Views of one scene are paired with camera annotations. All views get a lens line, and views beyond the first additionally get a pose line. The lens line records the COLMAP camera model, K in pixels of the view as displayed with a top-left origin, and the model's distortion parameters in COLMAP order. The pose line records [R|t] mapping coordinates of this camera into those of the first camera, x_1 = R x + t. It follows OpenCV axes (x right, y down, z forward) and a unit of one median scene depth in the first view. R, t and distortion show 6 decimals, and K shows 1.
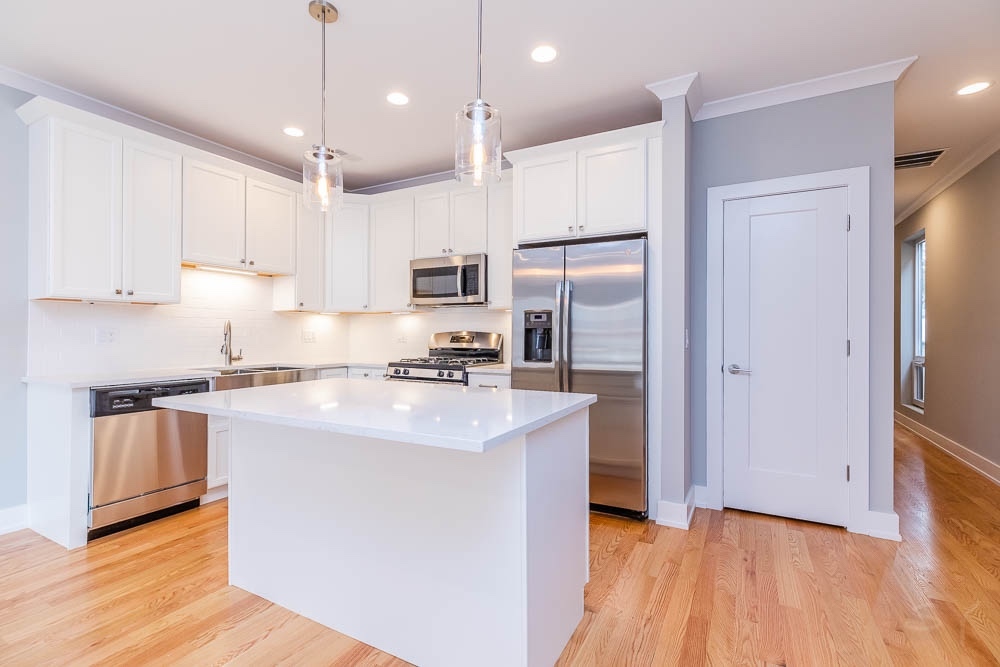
lens RADIAL K [[454.3, 0, 496.3], [0, 454.3, 325.8], [0, 0, 1]] dist [0.002580, 0.000104]
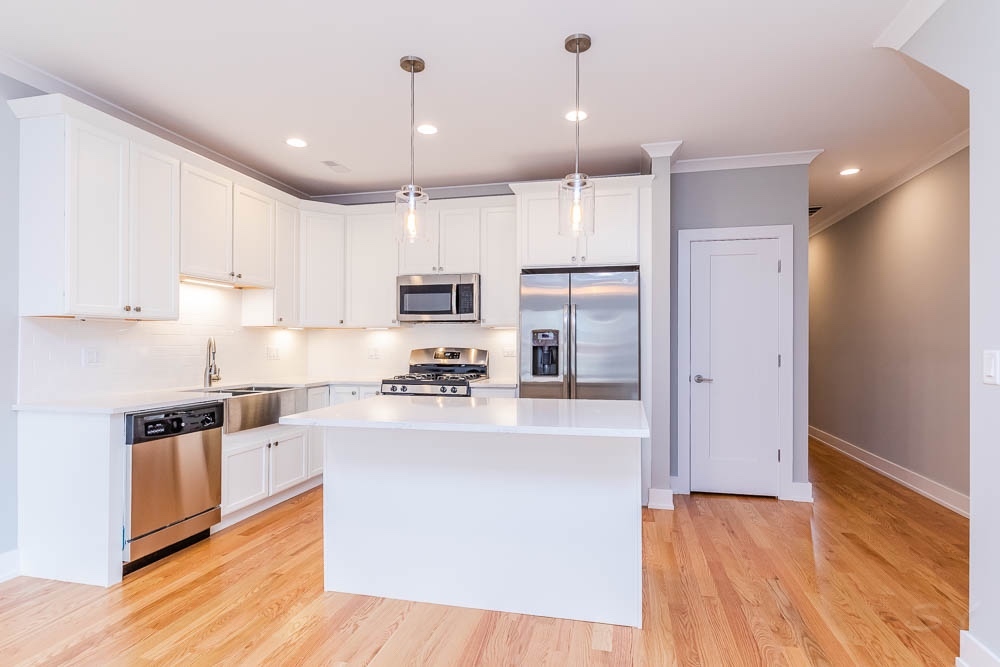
lens RADIAL K [[508.5, 0, 505.7], [0, 508.5, 334.5], [0, 0, 1]] dist [-0.004784, 0.000511]
pose [[0.961697, 0.002621, 0.274104, -0.365988], [-0.001917, 0.999994, -0.002834, -0.020156], [-0.274110, 0.002200, 0.961696, -0.185217]]
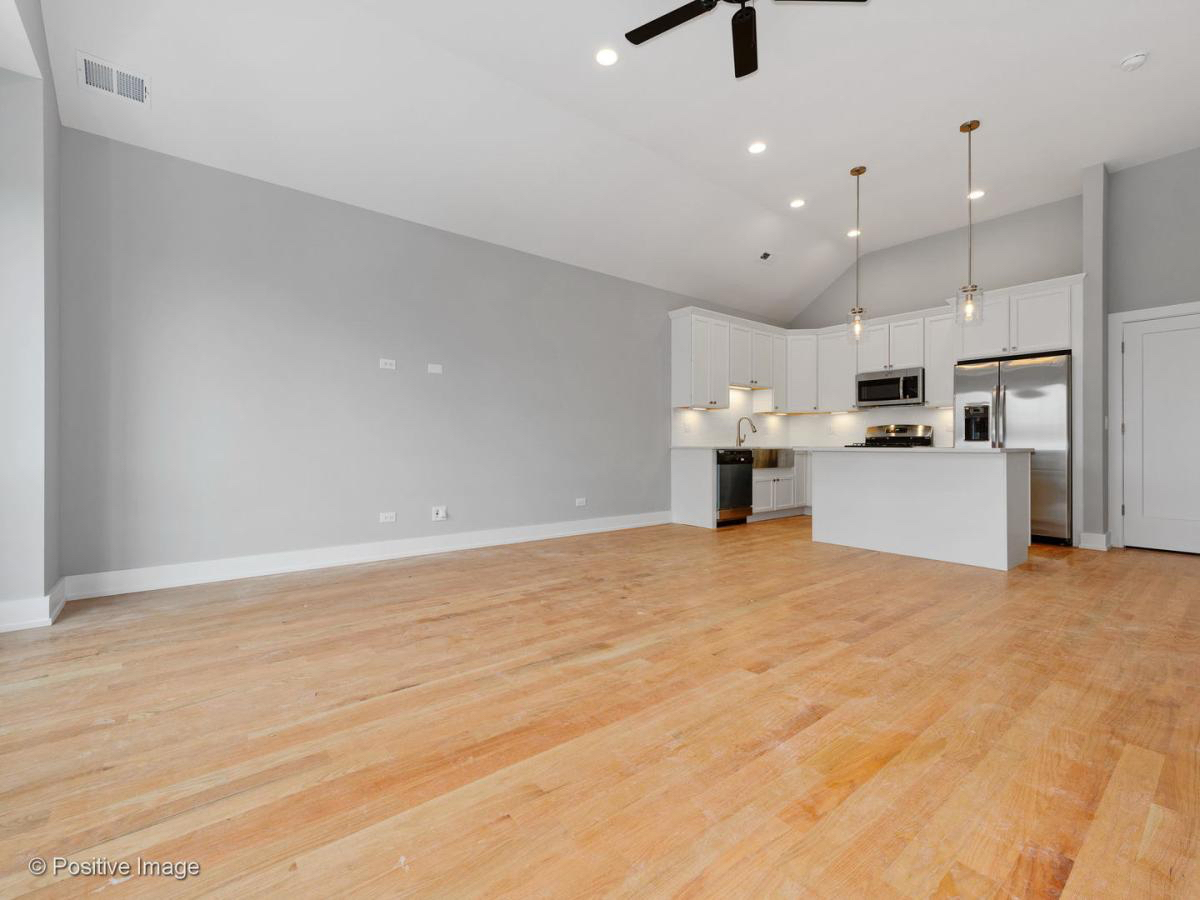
lens RADIAL K [[532.3, 0, 598.6], [0, 532.3, 452.5], [0, 0, 1]] dist [0.000267, -0.000007]
pose [[0.927327, 0.005961, -0.374205, -0.430313], [0.001954, 0.999782, 0.020769, 0.085676], [0.374247, -0.019991, 0.927113, -1.156567]]
